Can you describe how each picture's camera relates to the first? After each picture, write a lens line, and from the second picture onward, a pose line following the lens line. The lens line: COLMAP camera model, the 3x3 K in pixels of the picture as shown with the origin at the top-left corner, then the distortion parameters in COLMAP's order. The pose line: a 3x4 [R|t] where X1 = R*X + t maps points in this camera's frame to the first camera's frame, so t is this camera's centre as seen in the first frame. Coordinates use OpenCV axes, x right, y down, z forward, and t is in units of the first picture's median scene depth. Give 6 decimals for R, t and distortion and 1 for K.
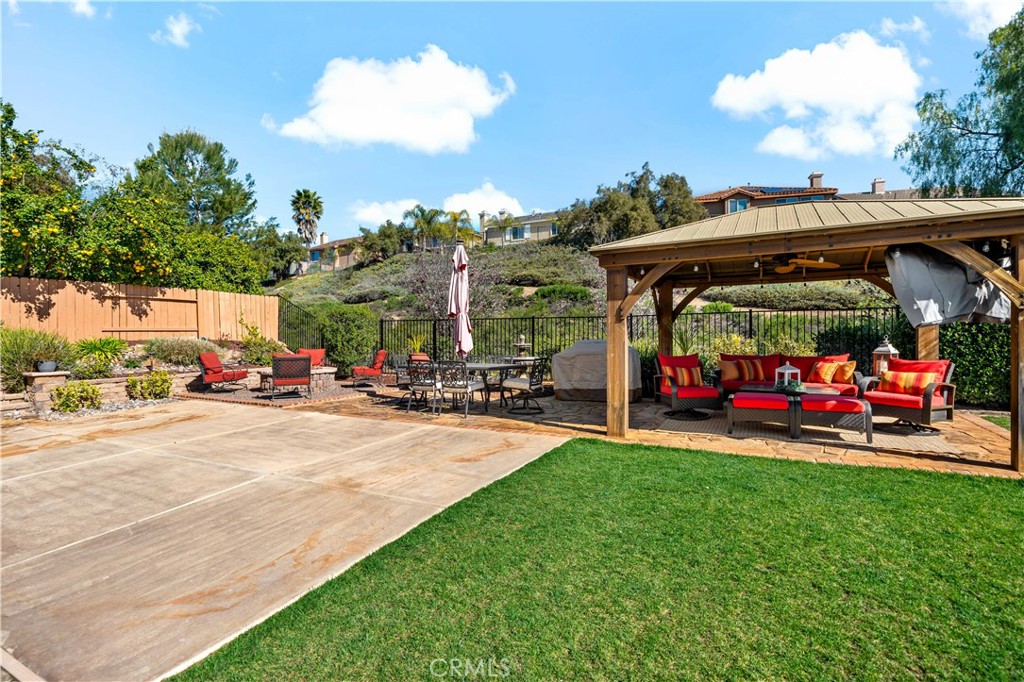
lens RADIAL K [[483.1, 0, 504.8], [0, 483.1, 335.8], [0, 0, 1]] dist [-0.010418, -0.000391]
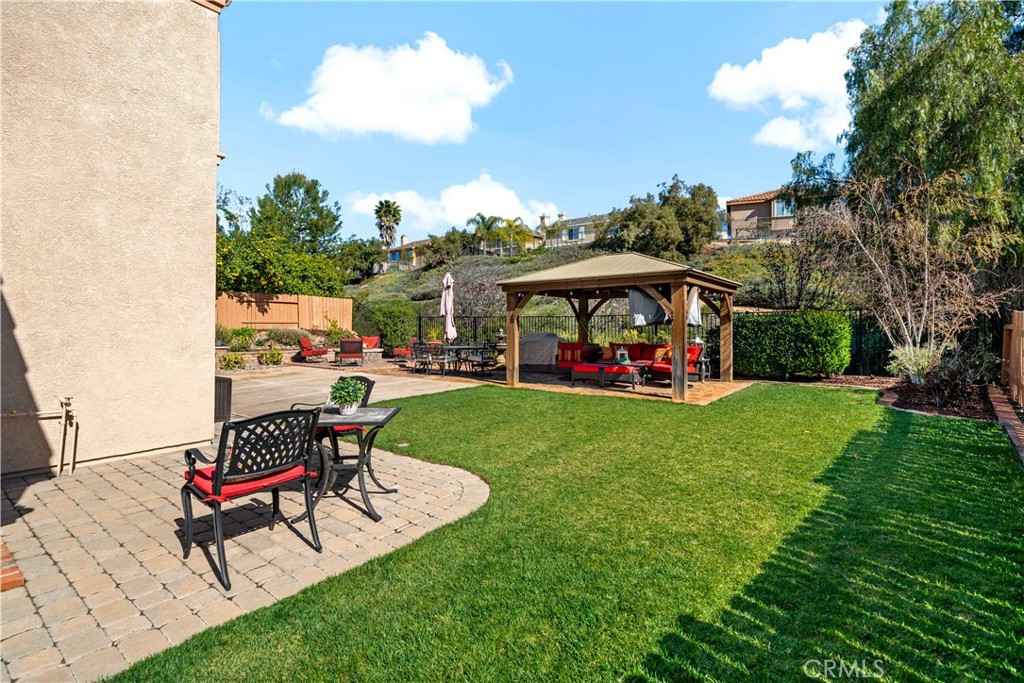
lens RADIAL K [[483.1, 0, 515.1], [0, 483.1, 324.8], [0, 0, 1]] dist [-0.010418, -0.000391]
pose [[0.989430, 0.010967, -0.144594, 0.172972], [-0.012066, 0.999905, -0.006724, -0.002612], [0.144507, 0.008398, 0.989468, -0.271385]]
